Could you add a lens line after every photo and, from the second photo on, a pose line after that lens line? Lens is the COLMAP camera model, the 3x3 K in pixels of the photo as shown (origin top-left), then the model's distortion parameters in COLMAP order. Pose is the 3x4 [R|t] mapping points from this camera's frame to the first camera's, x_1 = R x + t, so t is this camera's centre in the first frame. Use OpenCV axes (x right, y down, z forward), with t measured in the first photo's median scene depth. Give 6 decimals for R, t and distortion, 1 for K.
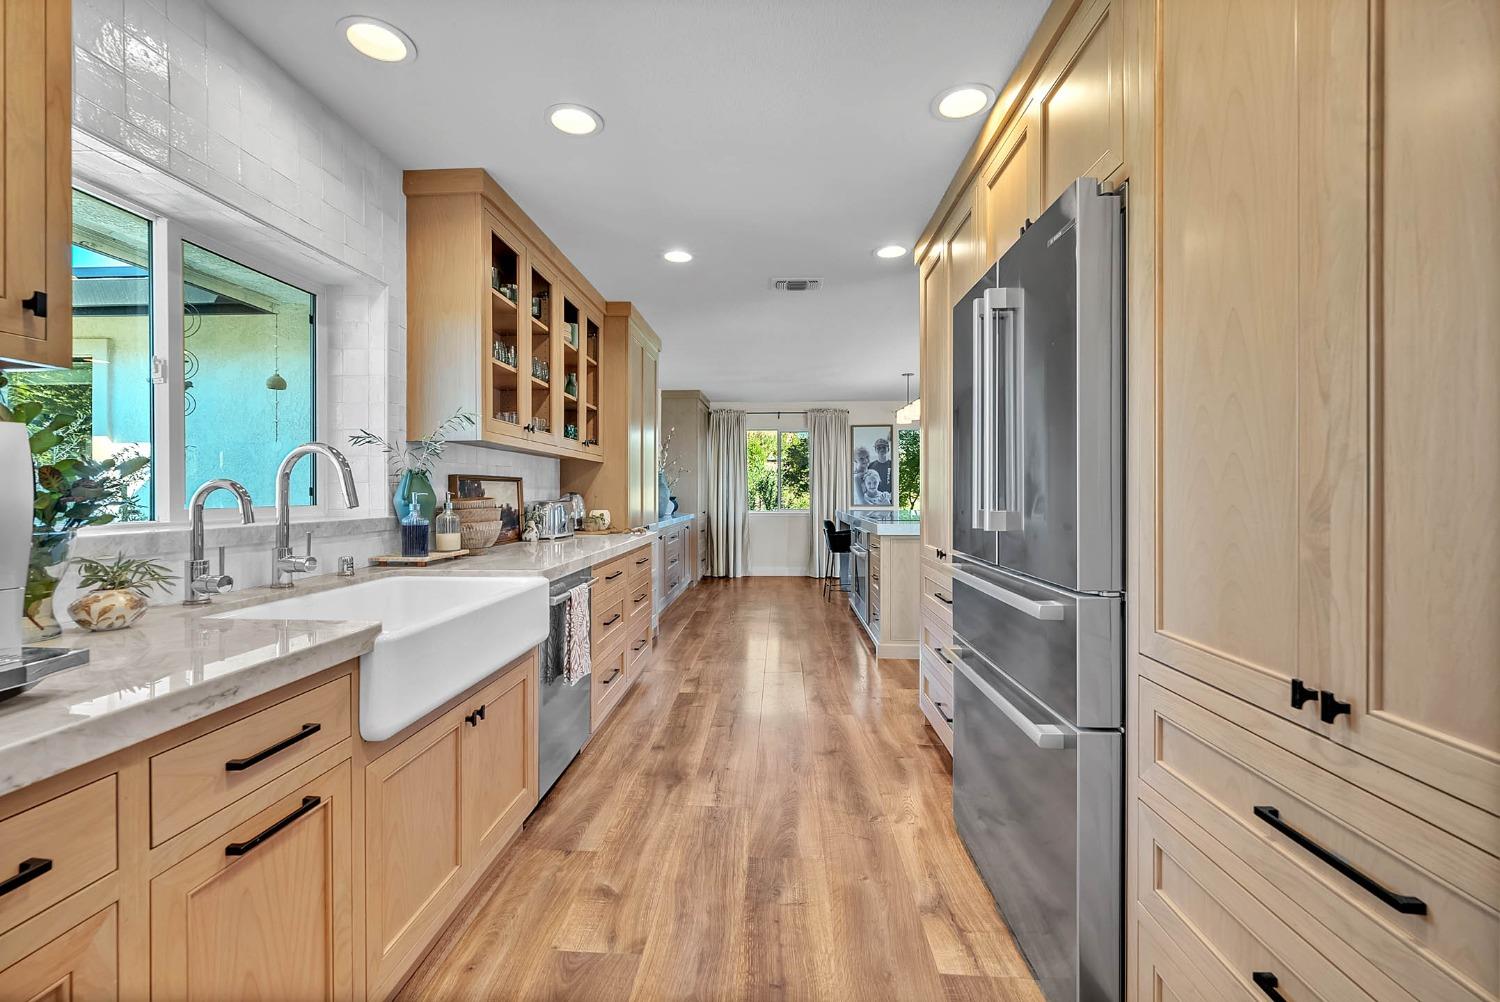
lens RADIAL K [[629.7, 0, 739.6], [0, 629.7, 492.3], [0, 0, 1]] dist [0.000612, -0.001584]
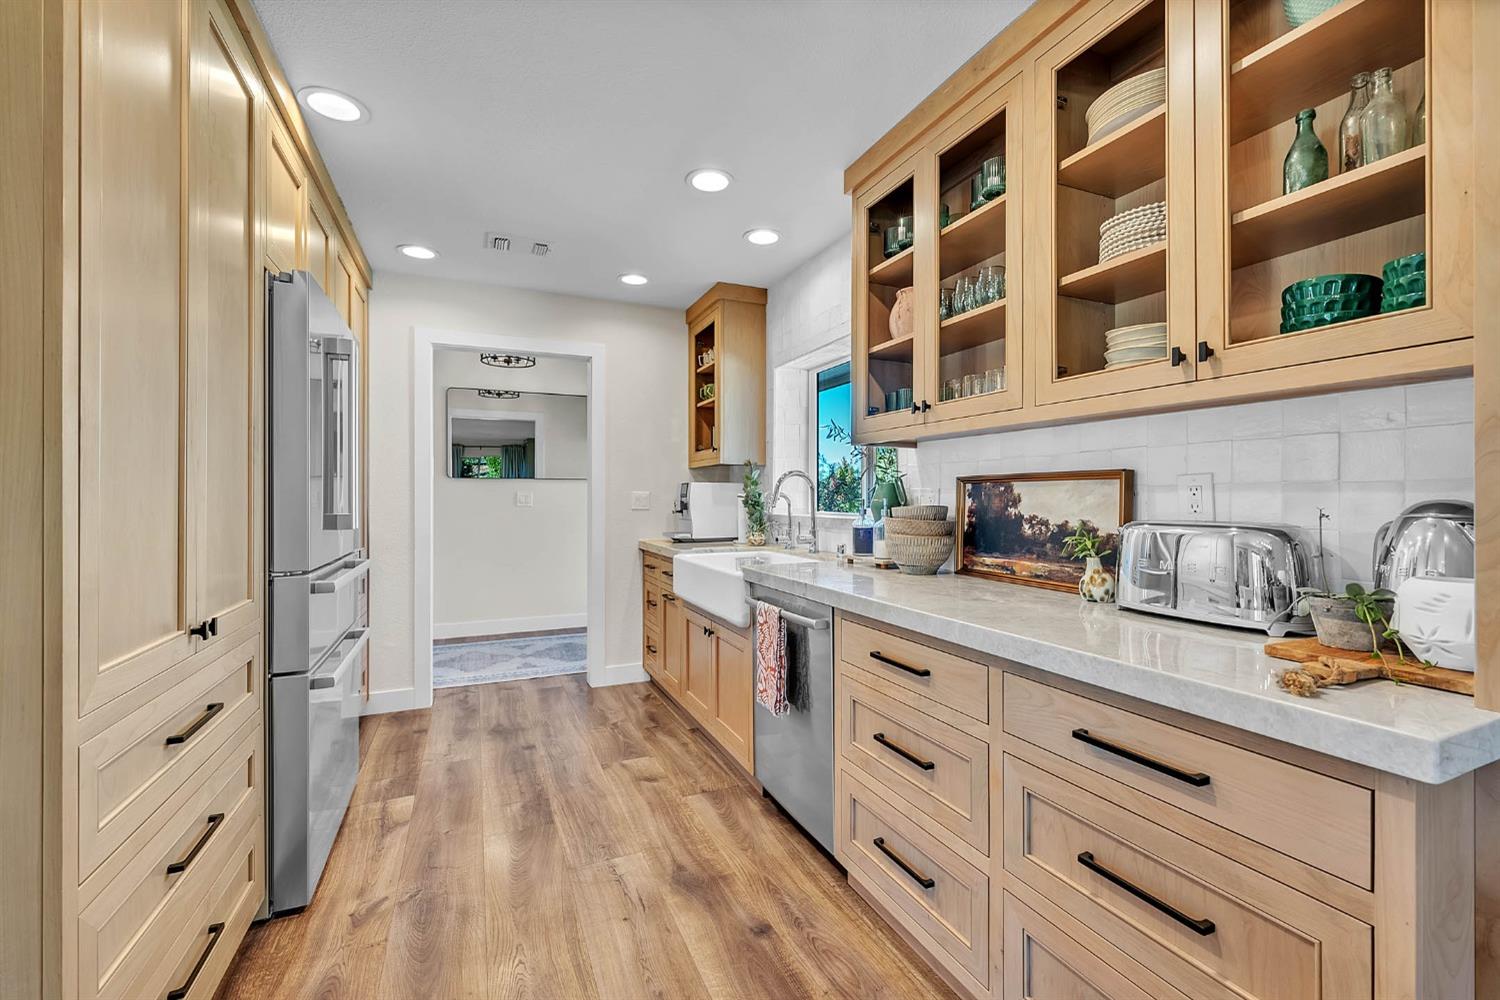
lens RADIAL K [[629.7, 0, 758.0], [0, 629.7, 498.4], [0, 0, 1]] dist [0.000612, -0.001584]
pose [[-0.882812, 0.001188, -0.469725, 0.192958], [0.002135, 0.999997, -0.001484, -0.008323], [0.469722, -0.002313, -0.882811, 1.873645]]
